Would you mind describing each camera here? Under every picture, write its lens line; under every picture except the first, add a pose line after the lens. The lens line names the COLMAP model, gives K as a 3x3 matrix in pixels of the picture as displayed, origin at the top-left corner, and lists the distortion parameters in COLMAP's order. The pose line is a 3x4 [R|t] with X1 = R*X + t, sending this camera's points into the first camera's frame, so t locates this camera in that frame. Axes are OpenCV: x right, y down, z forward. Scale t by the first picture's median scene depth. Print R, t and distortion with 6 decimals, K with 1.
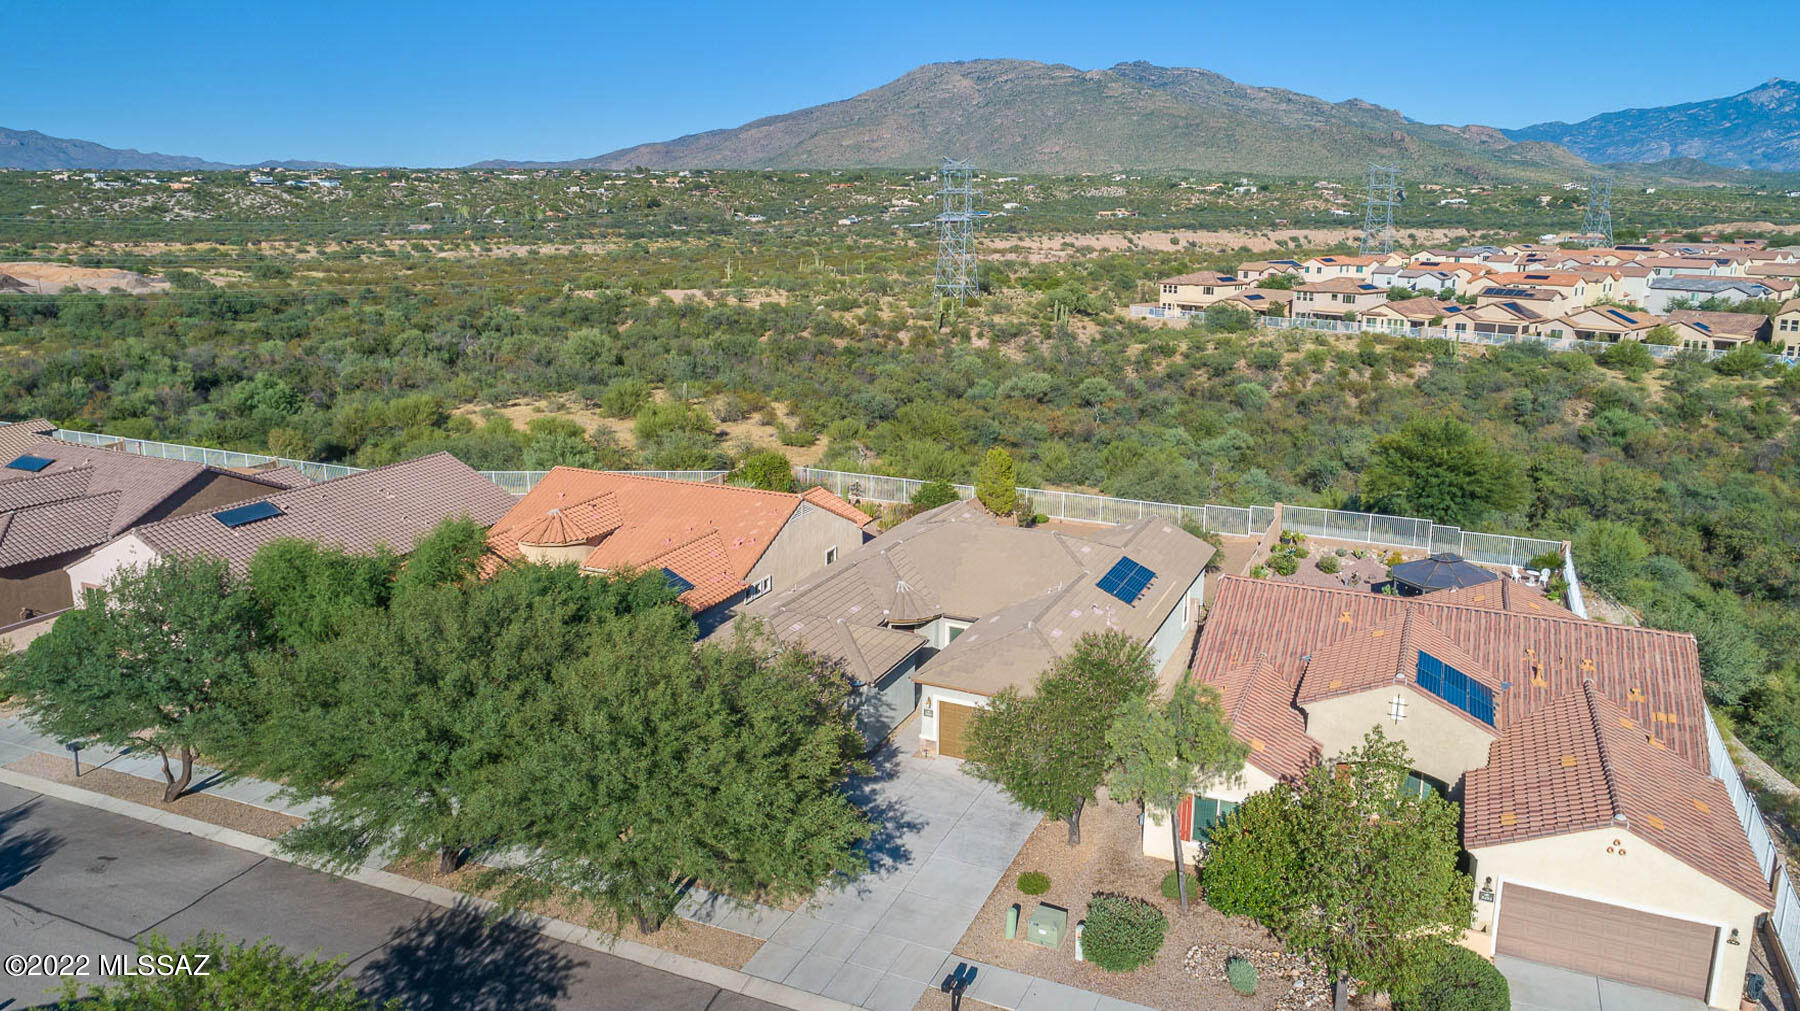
lens RADIAL K [[1248.2, 0, 900.0], [0, 1248.2, 505.5], [0, 0, 1]] dist [-0.001755, -0.000797]
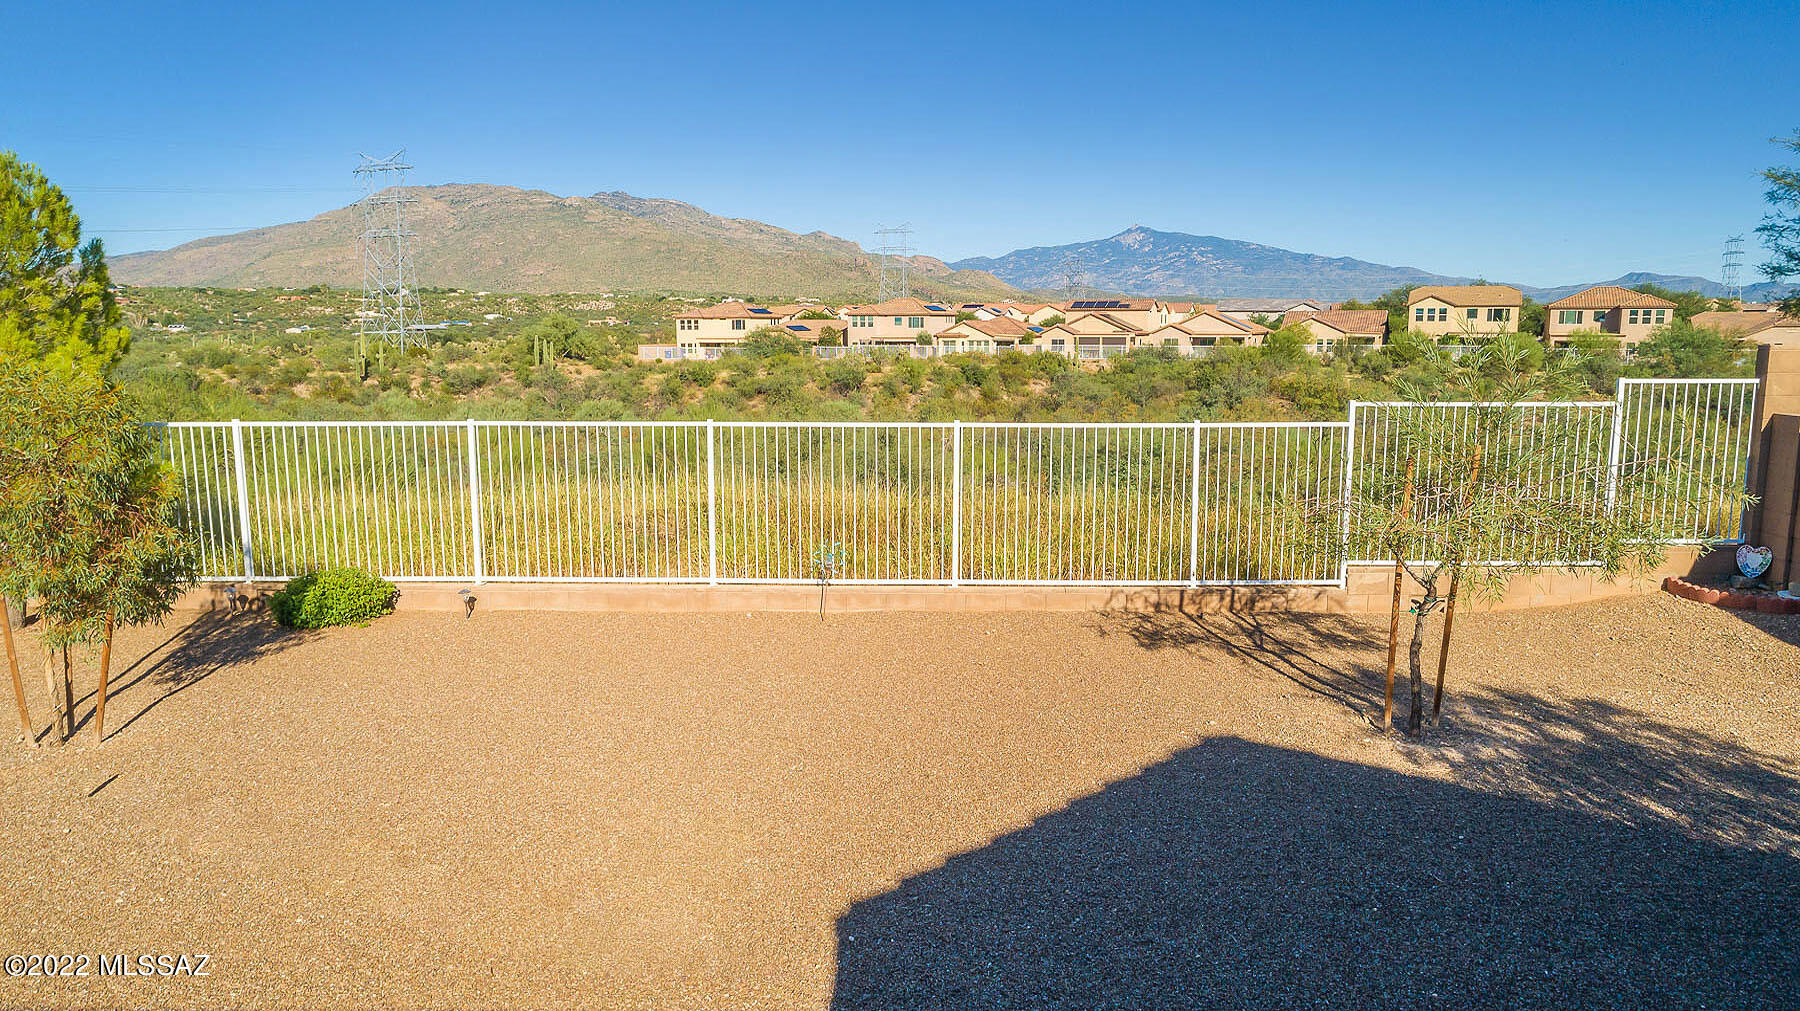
lens RADIAL K [[1248.2, 0, 900.0], [0, 1248.2, 505.5], [0, 0, 1]] dist [-0.001755, -0.000797]
pose [[0.922569, -0.069126, 0.379590, 0.038901], [0.104057, 0.991943, -0.072263, 0.006024], [-0.371536, 0.106167, 0.922328, 0.267644]]
